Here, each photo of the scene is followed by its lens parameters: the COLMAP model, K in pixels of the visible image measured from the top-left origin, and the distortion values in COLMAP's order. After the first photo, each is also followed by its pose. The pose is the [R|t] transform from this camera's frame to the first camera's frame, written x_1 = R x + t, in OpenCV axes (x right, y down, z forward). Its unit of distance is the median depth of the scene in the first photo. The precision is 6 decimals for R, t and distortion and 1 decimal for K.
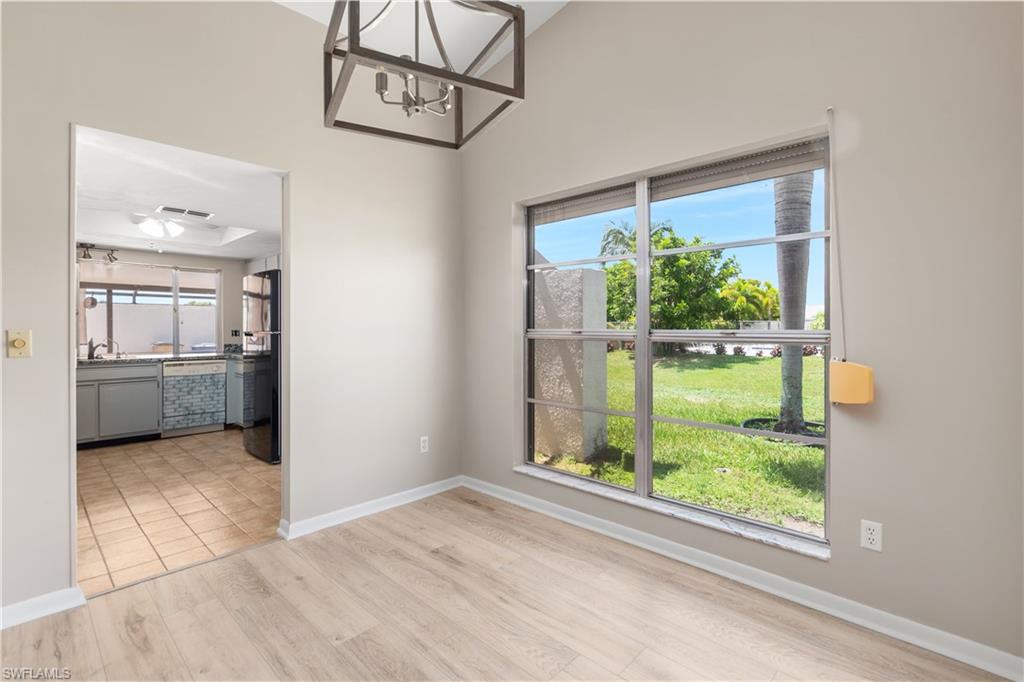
lens RADIAL K [[469.3, 0, 511.3], [0, 469.3, 330.7], [0, 0, 1]] dist [0.011148, 0.000290]
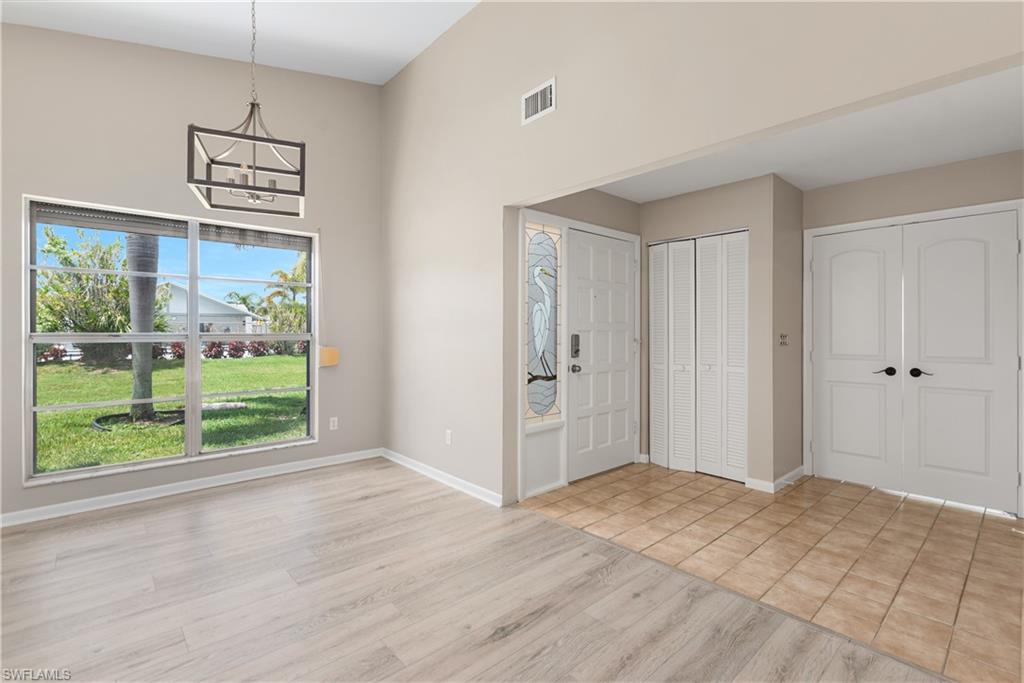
lens RADIAL K [[469.3, 0, 511.3], [0, 469.3, 331.2], [0, 0, 1]] dist [0.011148, 0.000290]
pose [[0.073507, 0.003988, 0.997287, -0.572606], [-0.002239, 0.999990, -0.003834, -0.003835], [-0.997292, -0.001951, 0.073515, -0.009635]]
